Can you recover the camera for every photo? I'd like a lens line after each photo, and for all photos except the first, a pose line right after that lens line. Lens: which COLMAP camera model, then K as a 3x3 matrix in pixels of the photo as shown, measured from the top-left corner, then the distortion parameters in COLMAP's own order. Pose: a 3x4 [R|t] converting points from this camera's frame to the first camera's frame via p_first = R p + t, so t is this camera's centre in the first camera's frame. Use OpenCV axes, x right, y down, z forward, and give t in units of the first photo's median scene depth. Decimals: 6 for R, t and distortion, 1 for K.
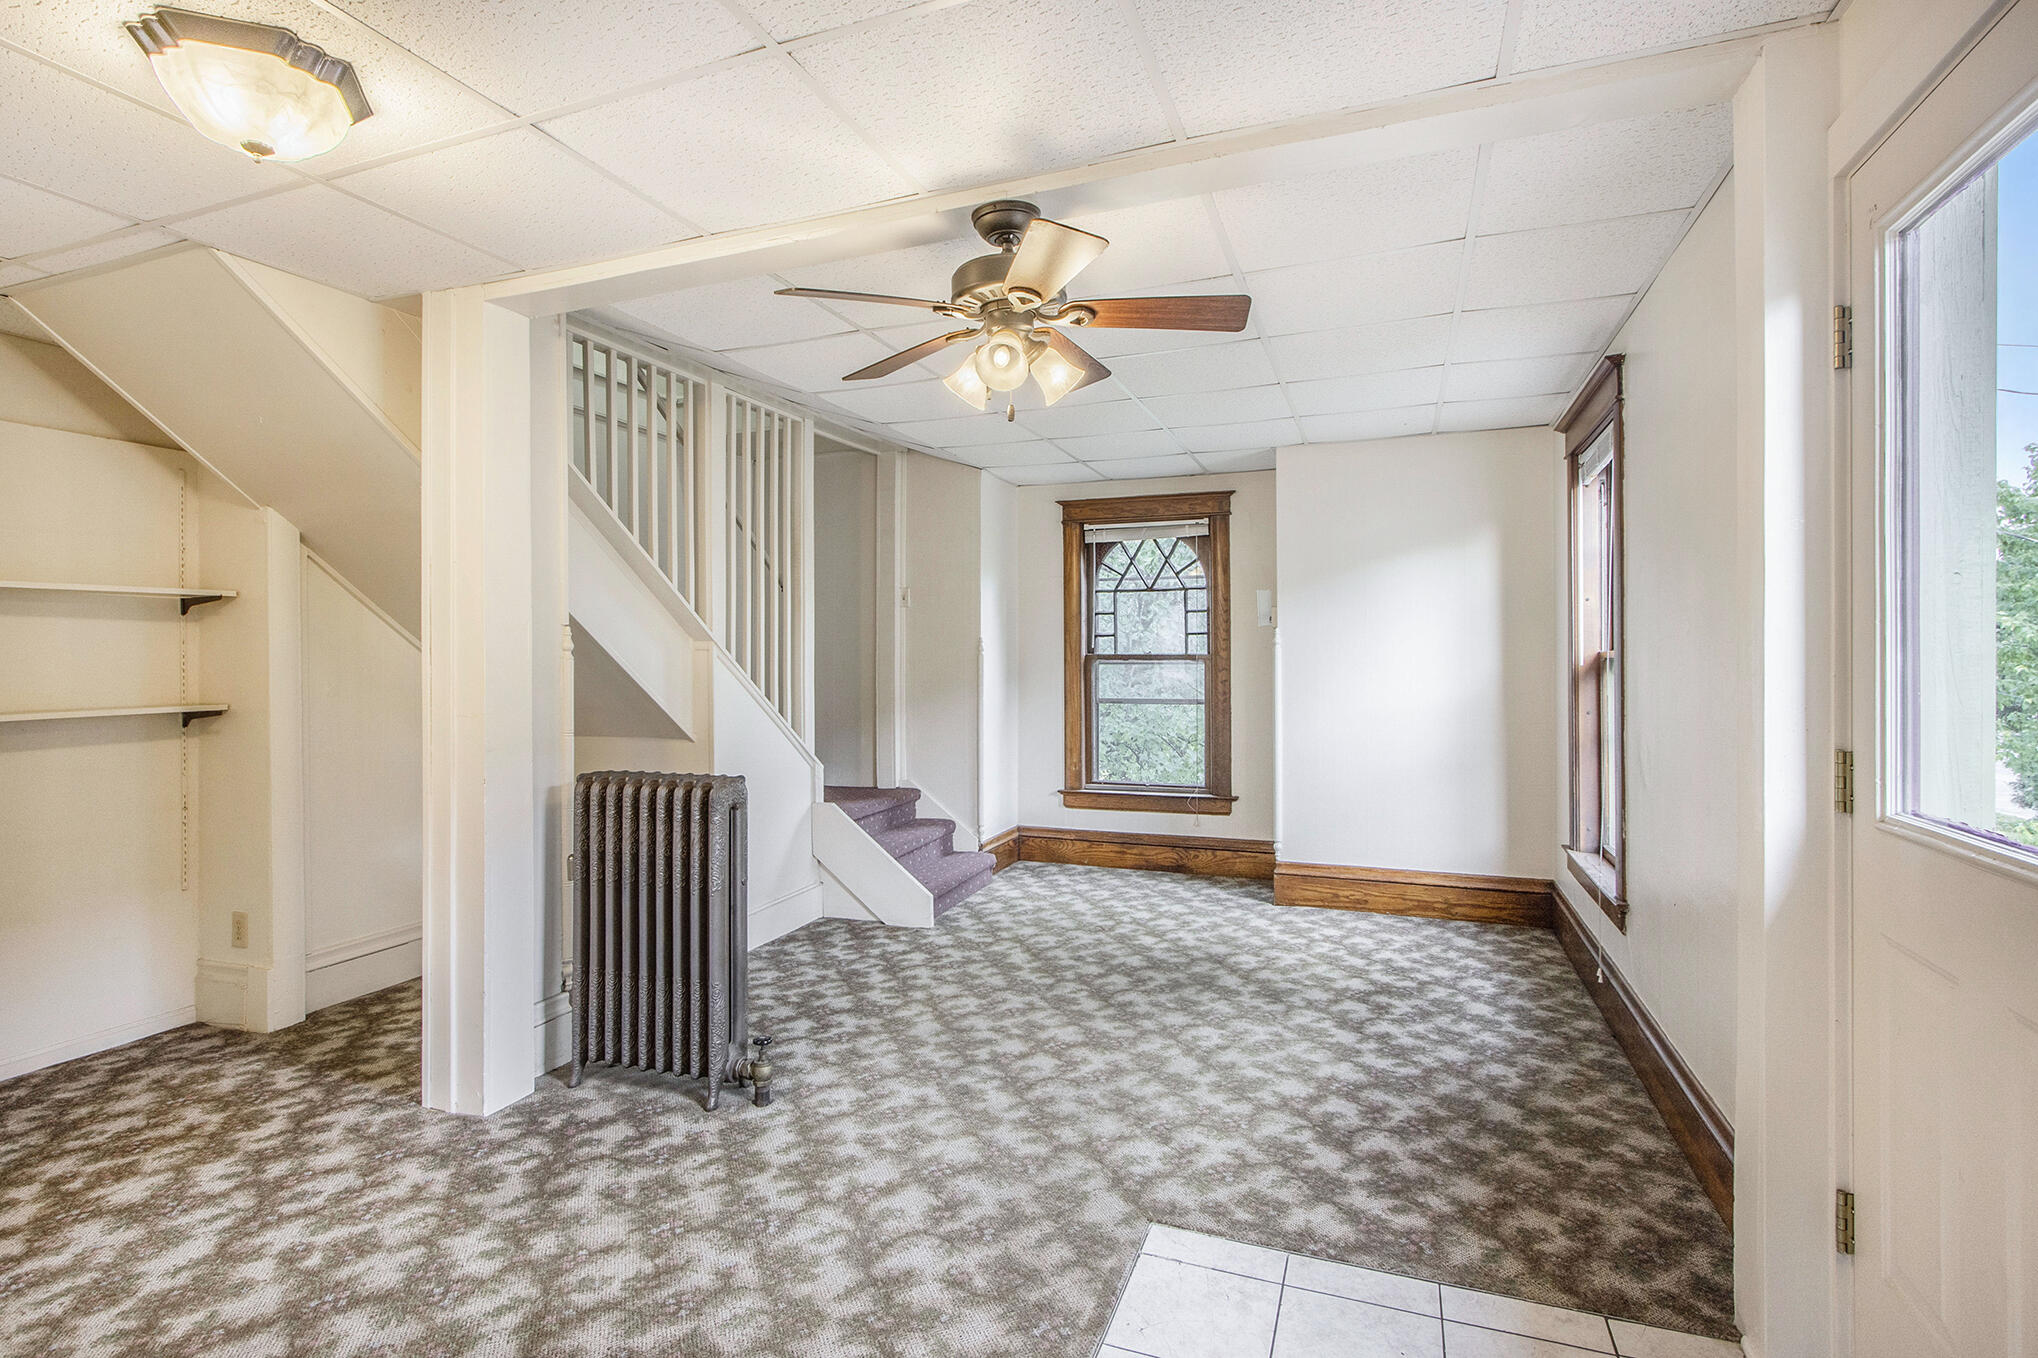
lens RADIAL K [[977.5, 0, 1019.0], [0, 977.5, 679.0], [0, 0, 1]] dist [0.000406, 0.000563]
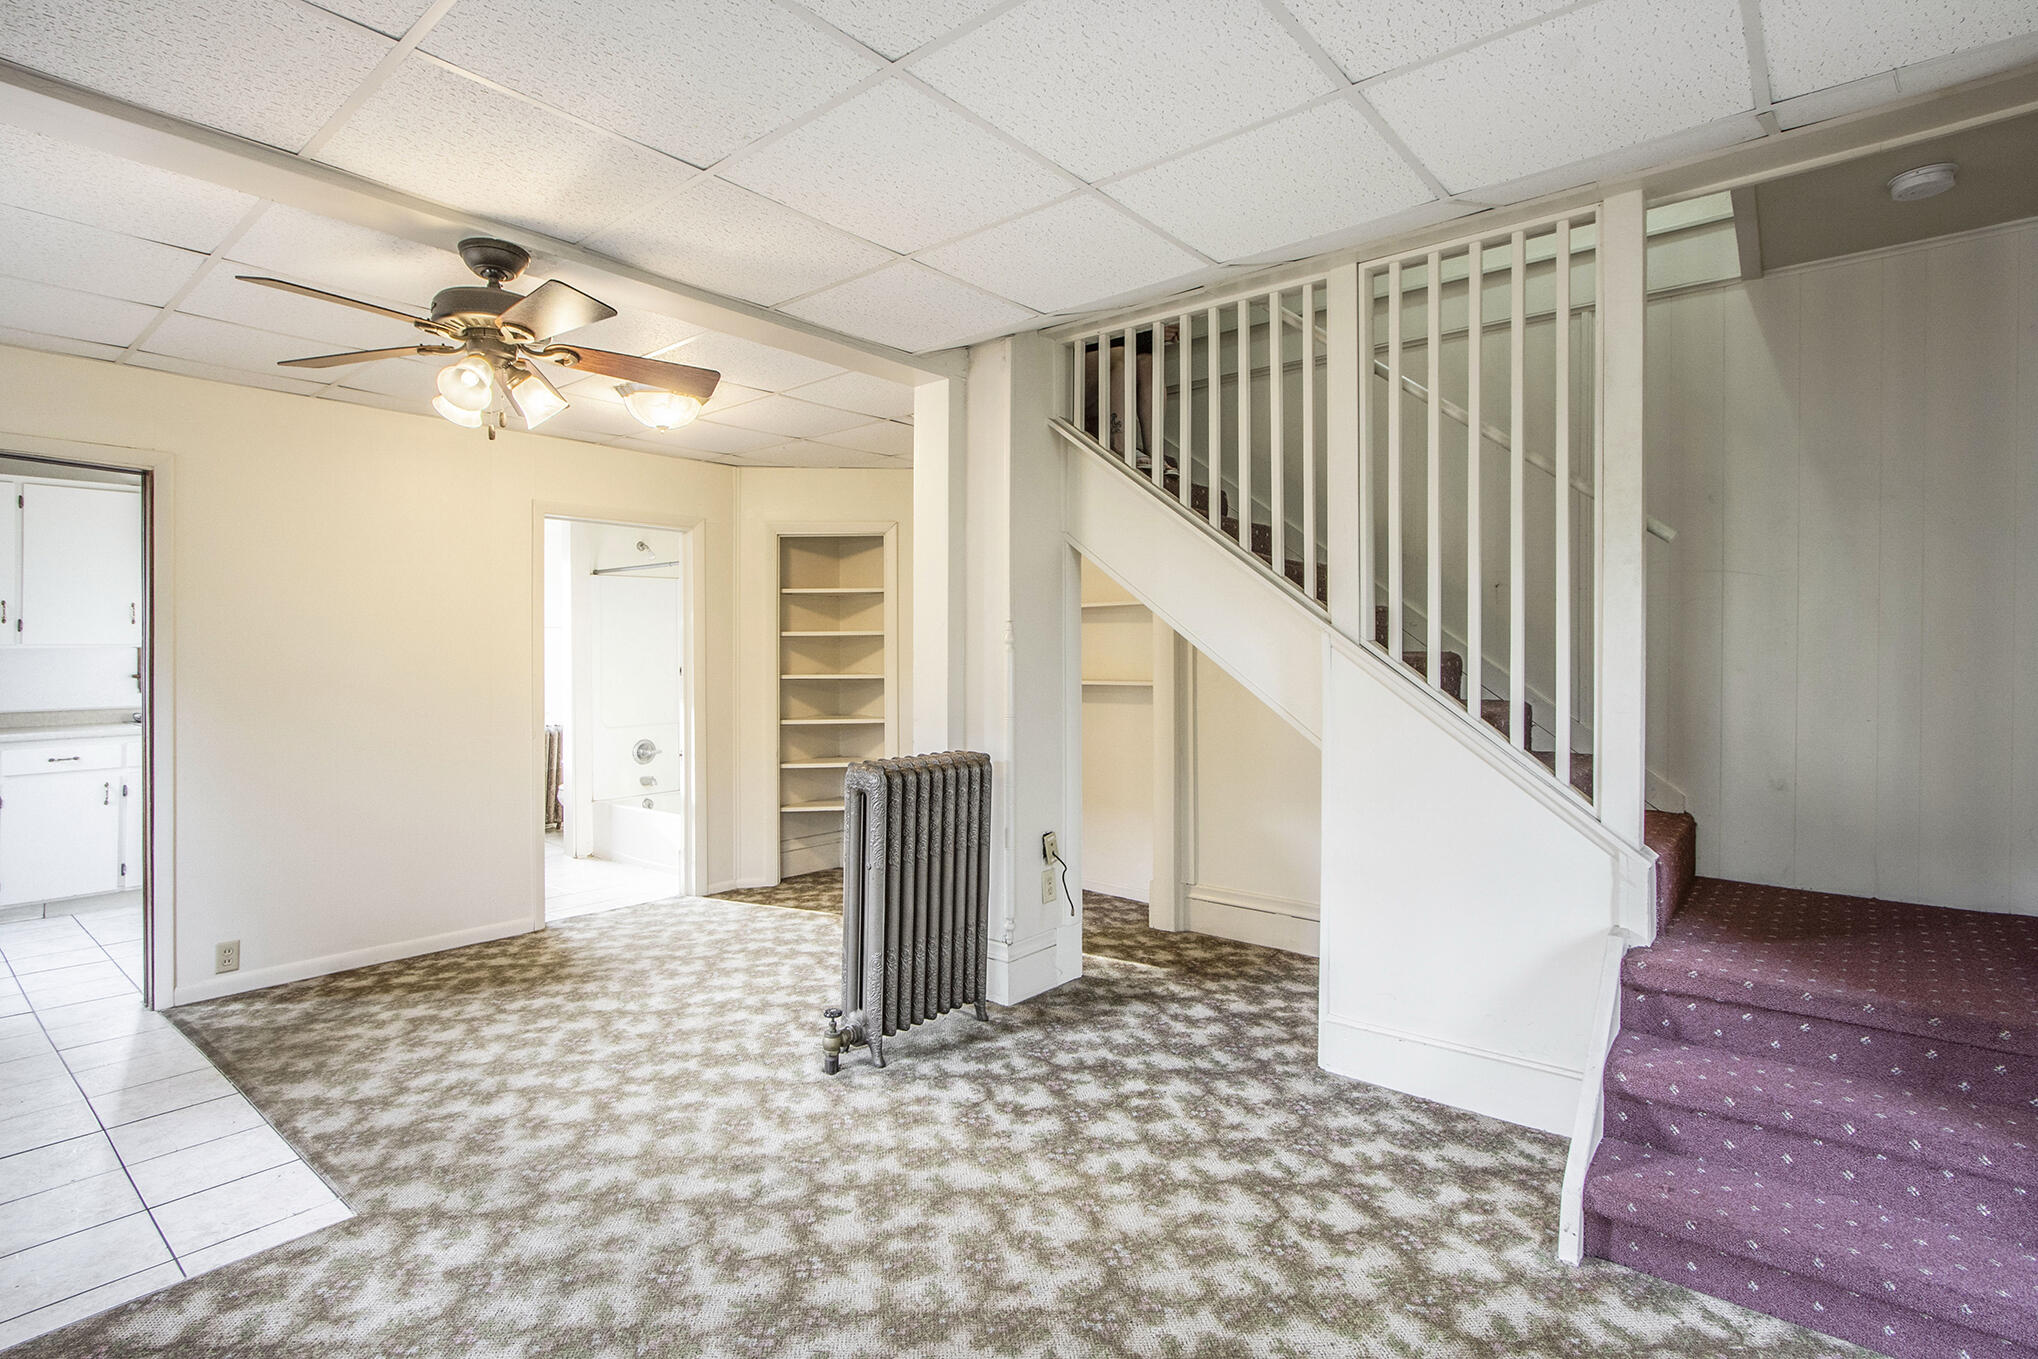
lens RADIAL K [[1021.7, 0, 1066.7], [0, 1021.7, 673.0], [0, 0, 1]] dist [0.000316, 0.000166]
pose [[-0.317189, 0.024839, -0.948037, 0.458052], [-0.010432, 0.999505, 0.029677, -0.022064], [0.948305, 0.019303, -0.316773, 1.038399]]
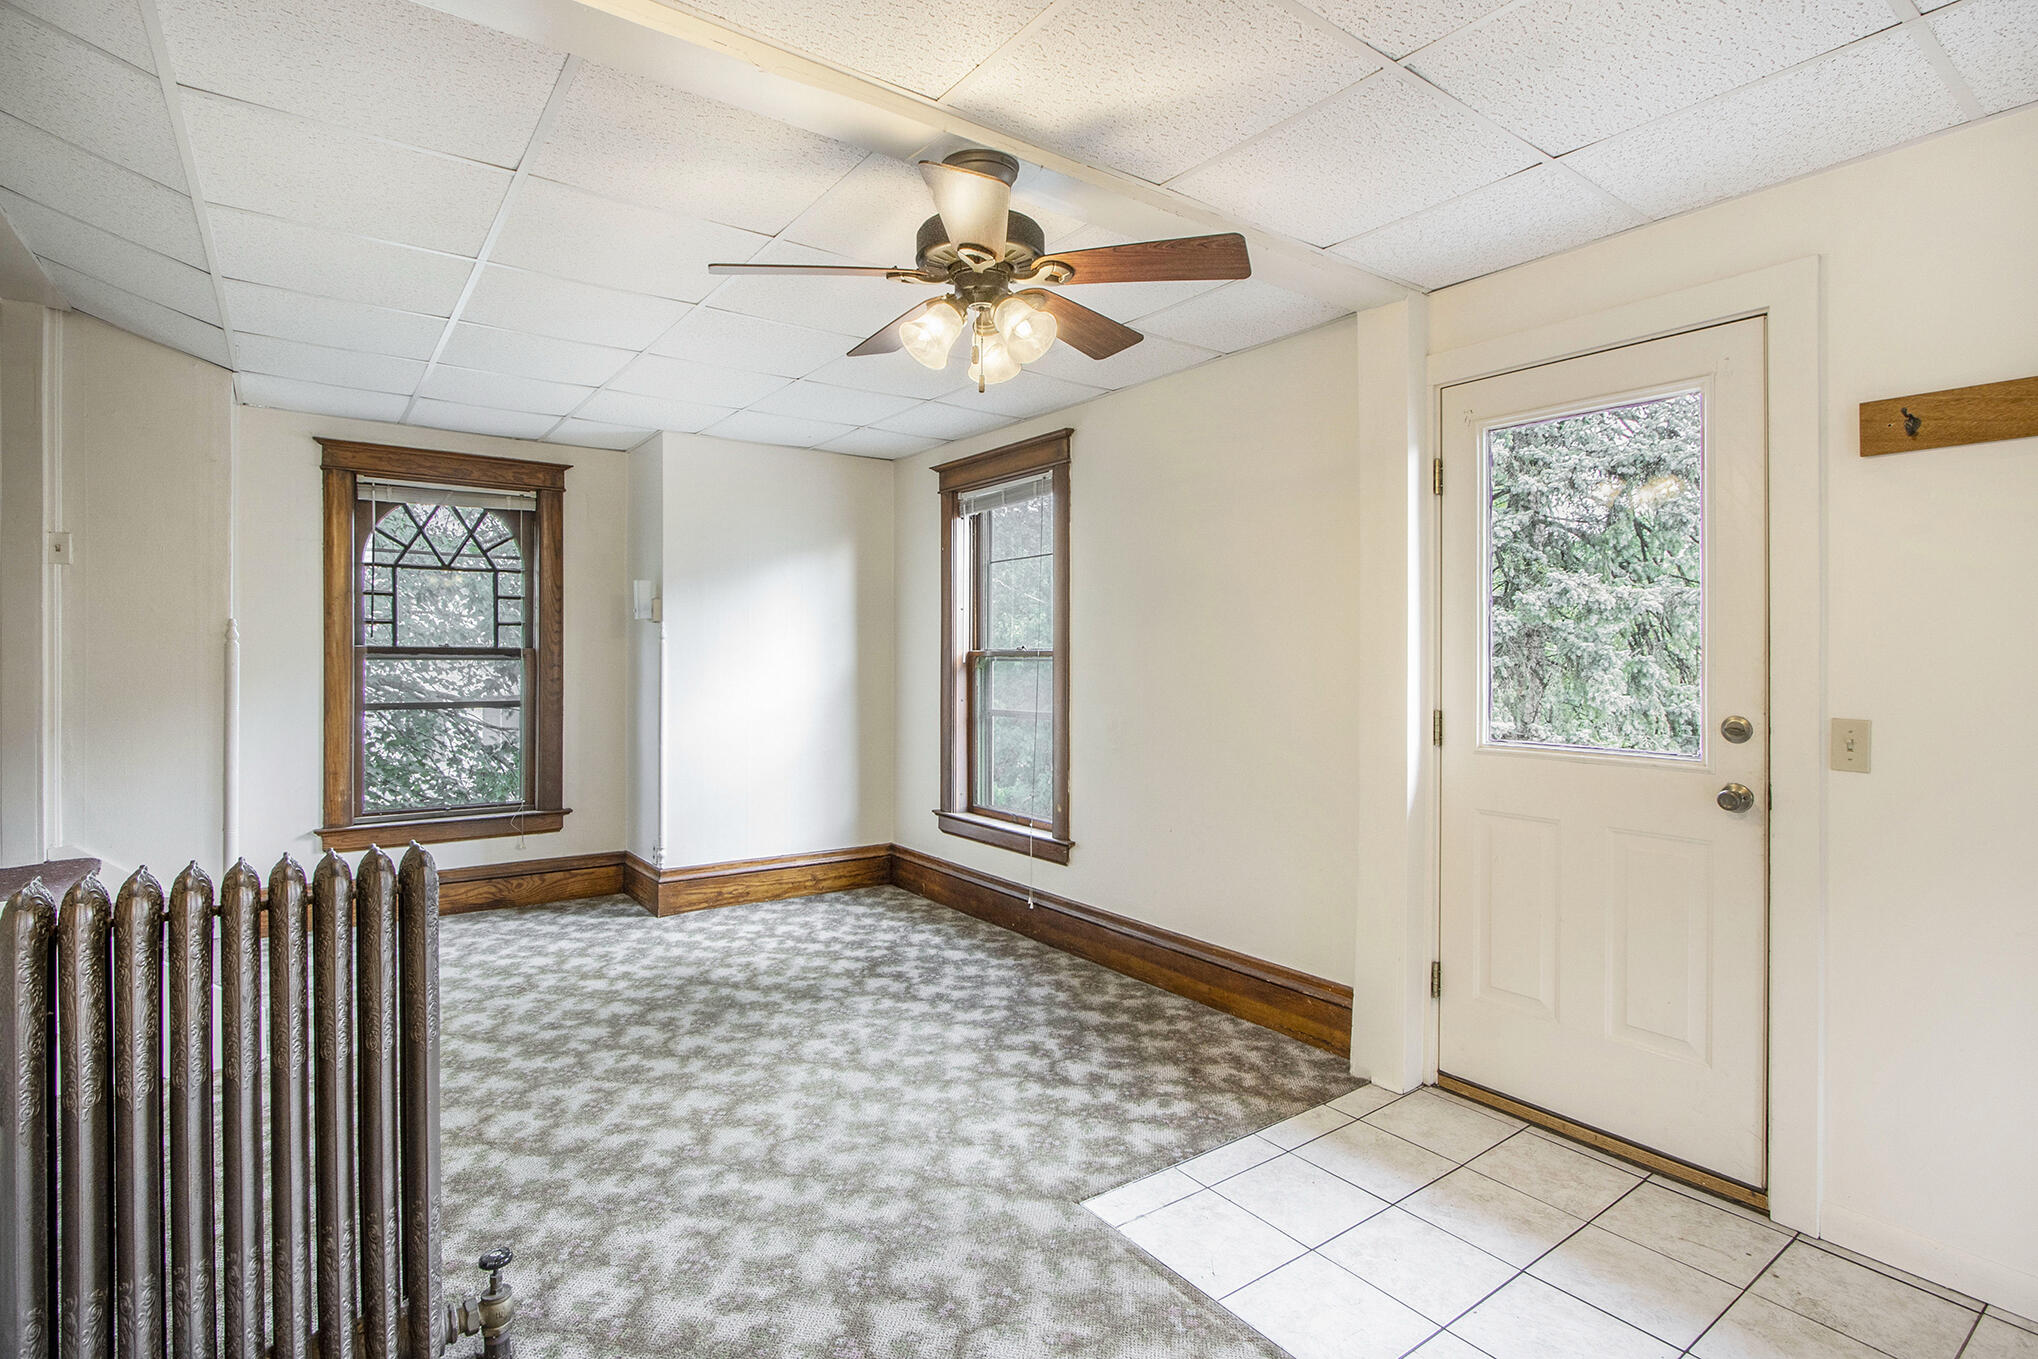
lens RADIAL K [[963.1, 0, 999.5], [0, 963.1, 657.5], [0, 0, 1]] dist [-0.012826, 0.000534]
pose [[0.569106, 0.006598, 0.822238, -0.381055], [0.010242, 0.999833, -0.015112, -0.000148], [-0.822200, 0.017022, 0.568944, 0.251372]]
